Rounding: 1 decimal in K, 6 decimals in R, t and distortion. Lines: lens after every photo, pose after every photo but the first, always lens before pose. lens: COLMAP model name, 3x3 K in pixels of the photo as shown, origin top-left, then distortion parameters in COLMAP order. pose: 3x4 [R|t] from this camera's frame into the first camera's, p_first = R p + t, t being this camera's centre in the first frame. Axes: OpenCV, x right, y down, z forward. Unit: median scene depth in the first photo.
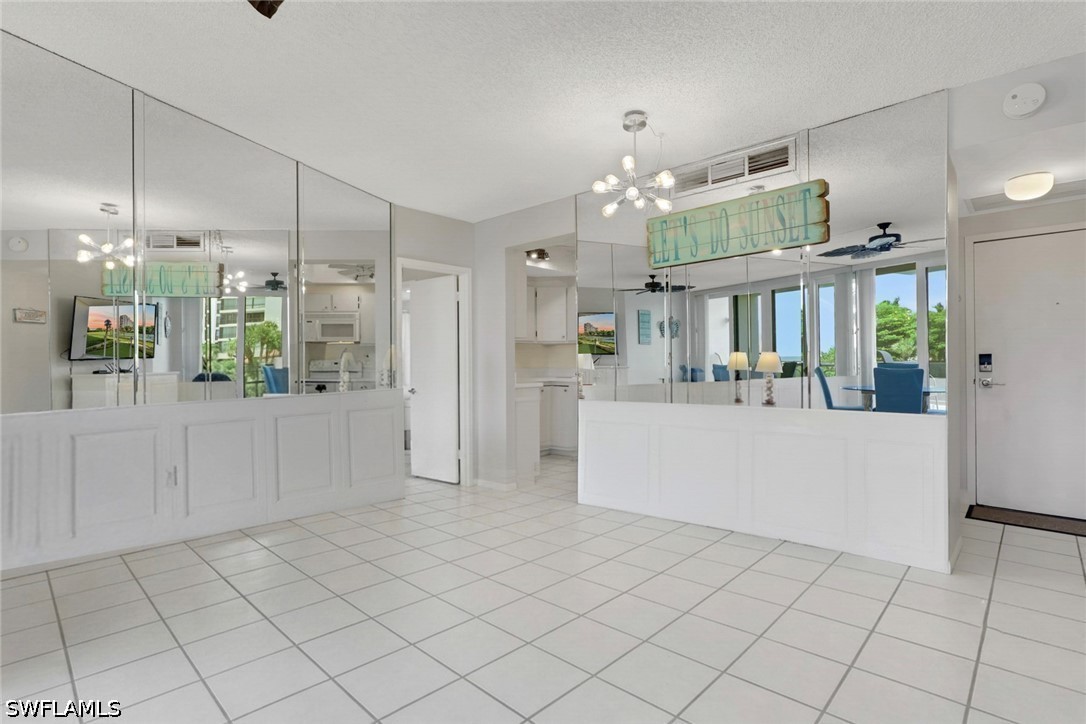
lens RADIAL K [[522.6, 0, 543.0], [0, 522.6, 362.0], [0, 0, 1]] dist [-0.001159, 0.012477]
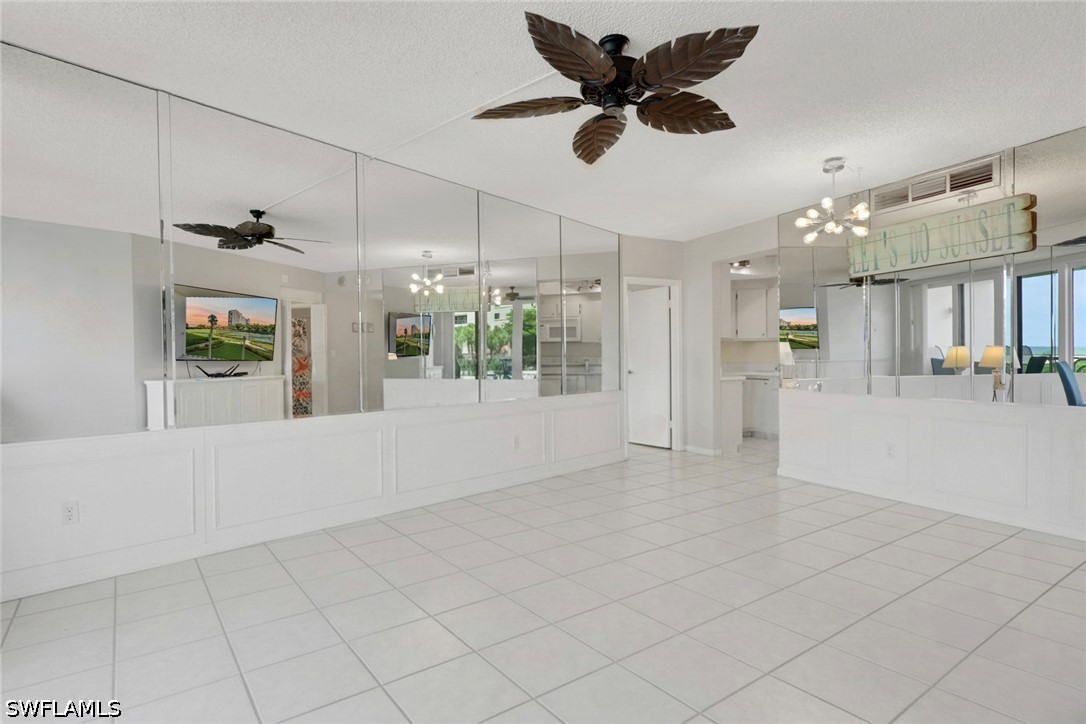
lens RADIAL K [[522.6, 0, 543.0], [0, 522.6, 362.0], [0, 0, 1]] dist [-0.001159, 0.012477]
pose [[0.940484, -0.001403, -0.339835, -0.037374], [0.005850, 0.999910, 0.012061, -0.010615], [0.339787, -0.013332, 0.940408, -0.301288]]
